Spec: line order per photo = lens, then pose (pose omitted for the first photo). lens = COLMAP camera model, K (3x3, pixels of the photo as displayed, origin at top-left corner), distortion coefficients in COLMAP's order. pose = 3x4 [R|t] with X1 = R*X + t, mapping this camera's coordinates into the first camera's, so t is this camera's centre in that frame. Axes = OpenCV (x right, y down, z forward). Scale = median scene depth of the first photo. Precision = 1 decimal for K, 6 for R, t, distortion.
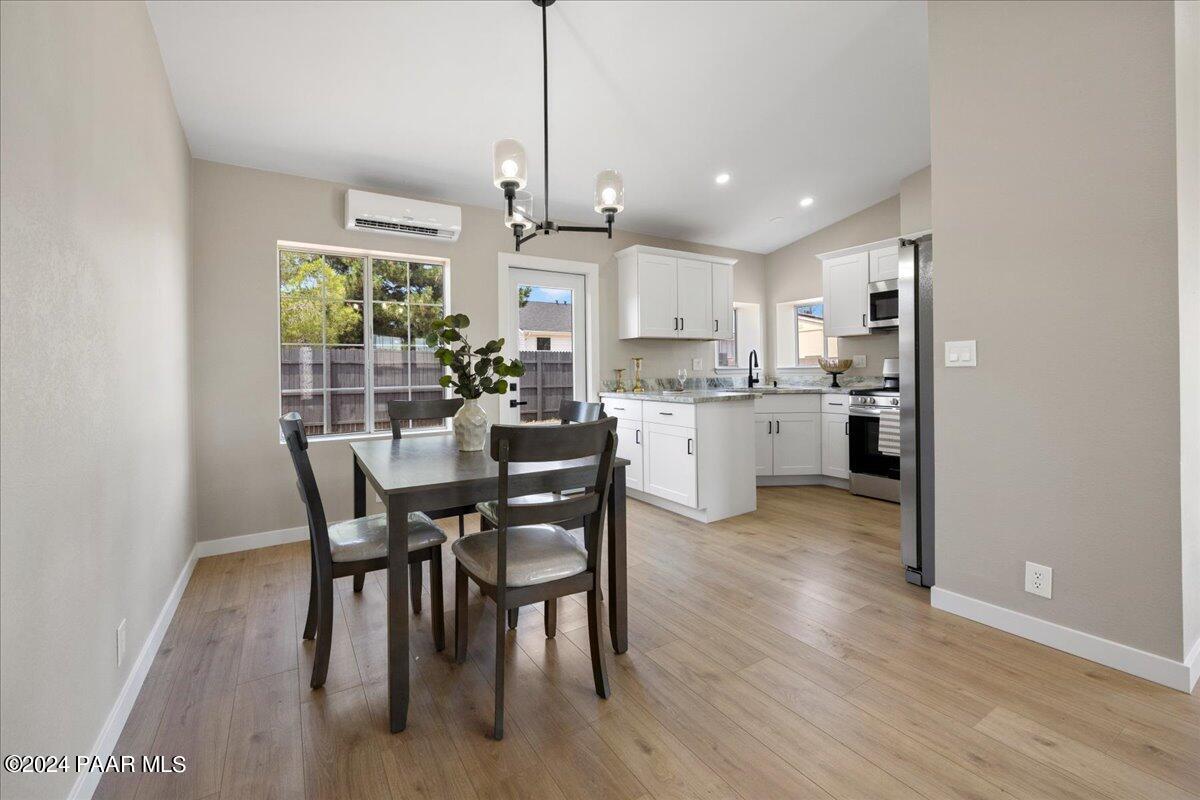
lens RADIAL K [[501.7, 0, 586.8], [0, 501.7, 376.0], [0, 0, 1]] dist [-0.000436, -0.000174]
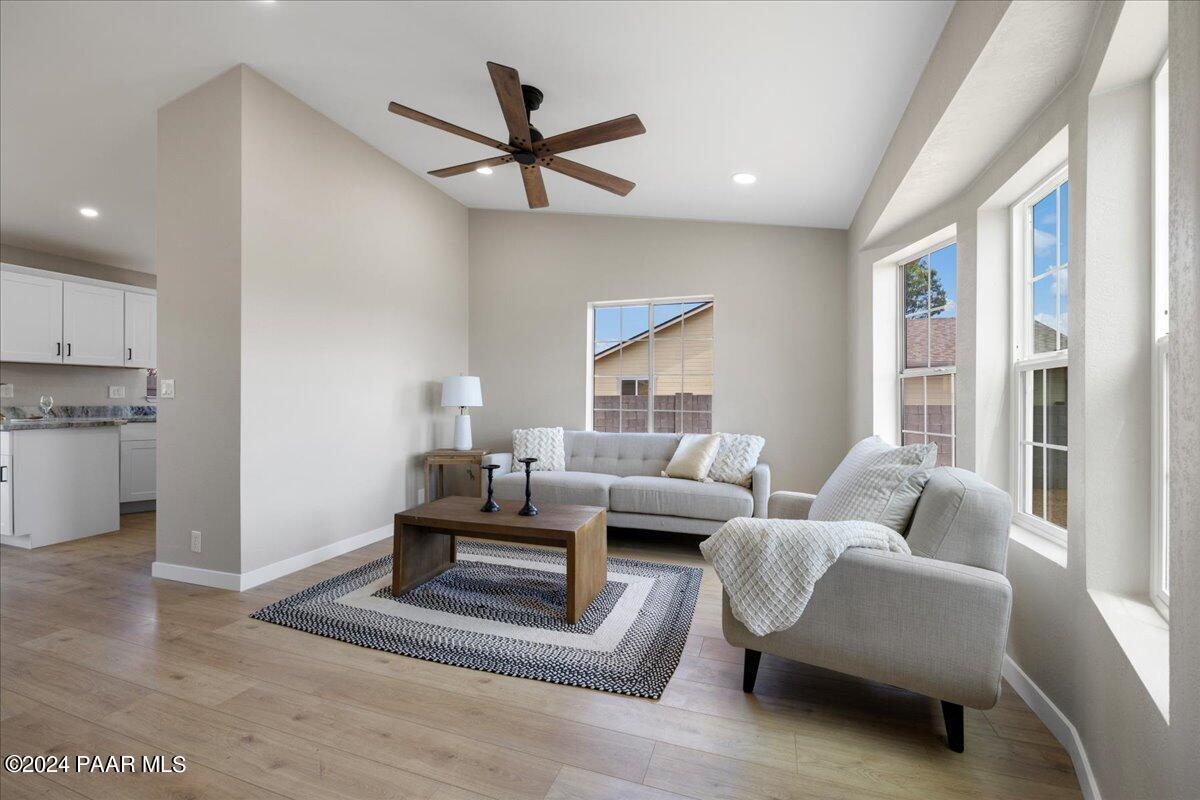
lens RADIAL K [[505.6, 0, 600.0], [0, 505.6, 400.0], [0, 0, 1]] dist [-0.001040, -0.000169]
pose [[0.781149, 0.017324, 0.624105, 0.385456], [-0.008781, 0.999821, -0.016763, 0.000377], [-0.624283, 0.007614, 0.781161, -0.397088]]
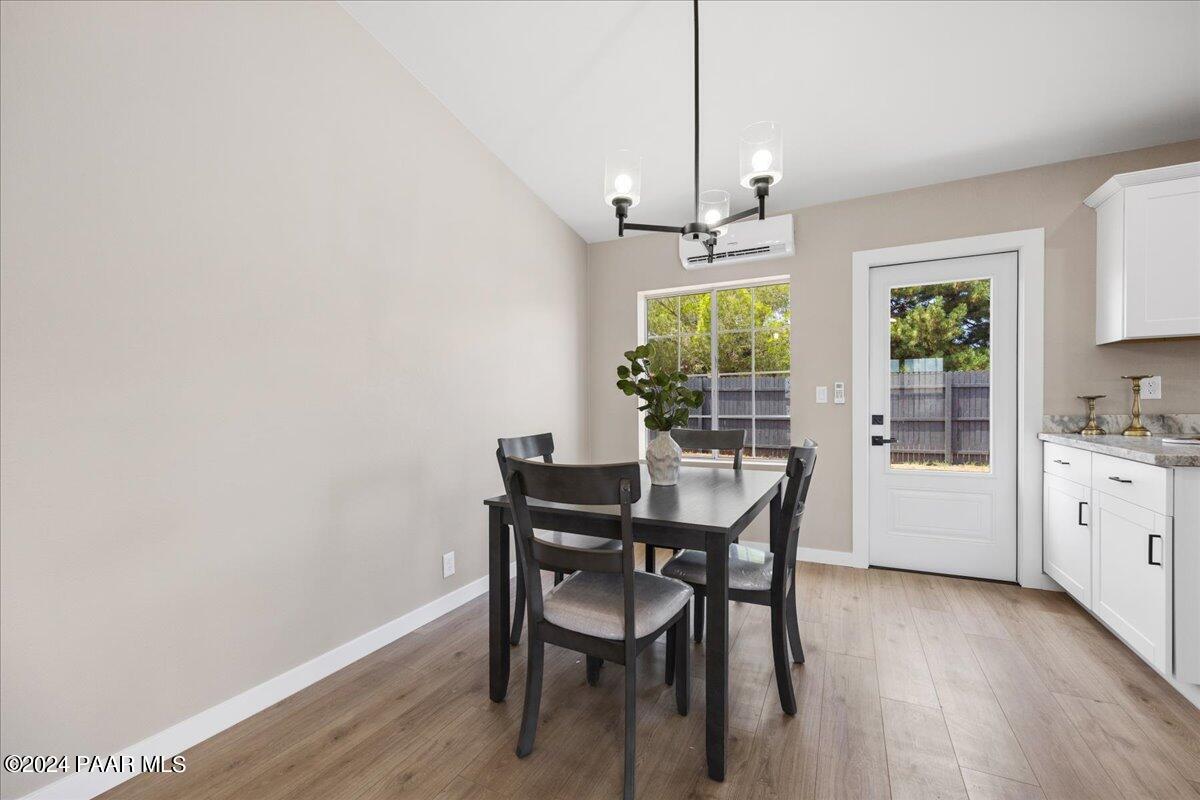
lens RADIAL K [[496.6, 0, 598.3], [0, 496.6, 409.6], [0, 0, 1]] dist [0.002310, 0.000448]
pose [[0.534117, 0.019809, -0.845178, 0.251953], [-0.005916, 0.999789, 0.019694, -0.005676], [0.845390, -0.005519, 0.534122, 0.195869]]
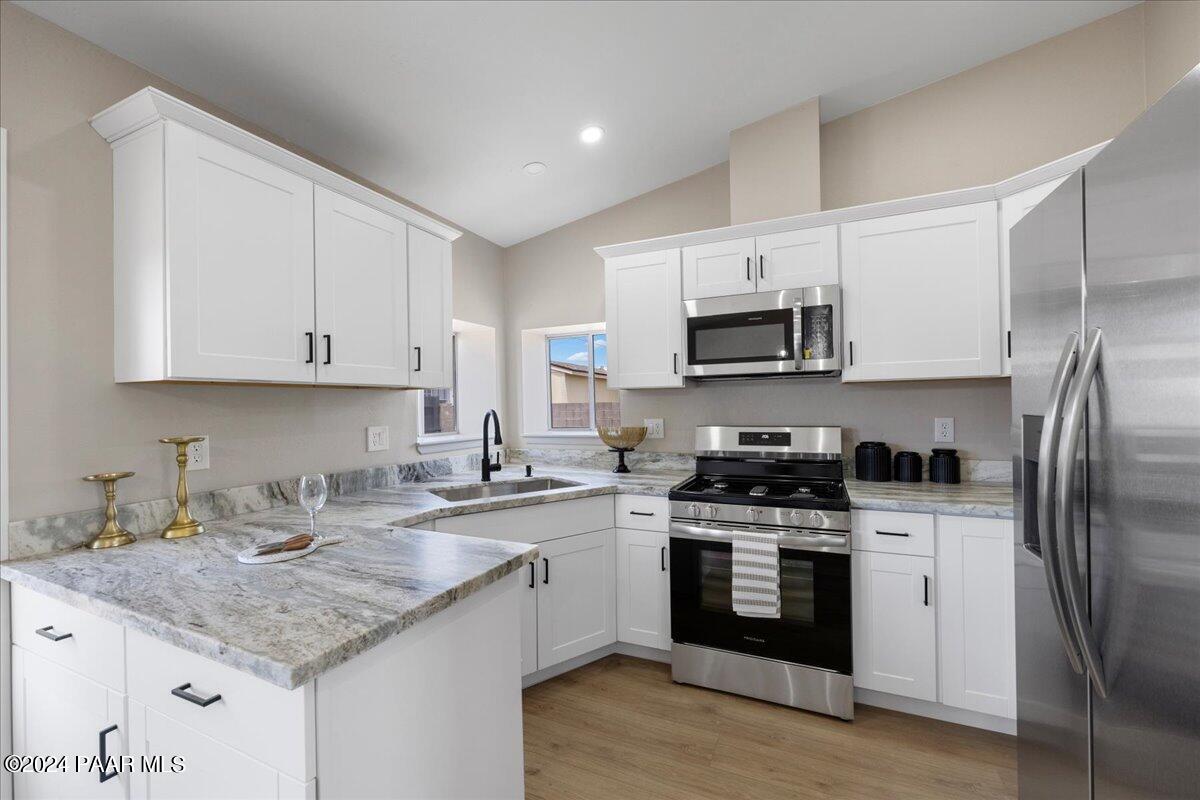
lens RADIAL K [[485.8, 0, 594.3], [0, 485.8, 403.8], [0, 0, 1]] dist [-0.000396, 0.000302]
pose [[0.835336, 0.004324, 0.549723, 0.155502], [0.008372, 0.999753, -0.020586, -0.050791], [-0.549676, 0.021798, 0.835093, 0.562818]]
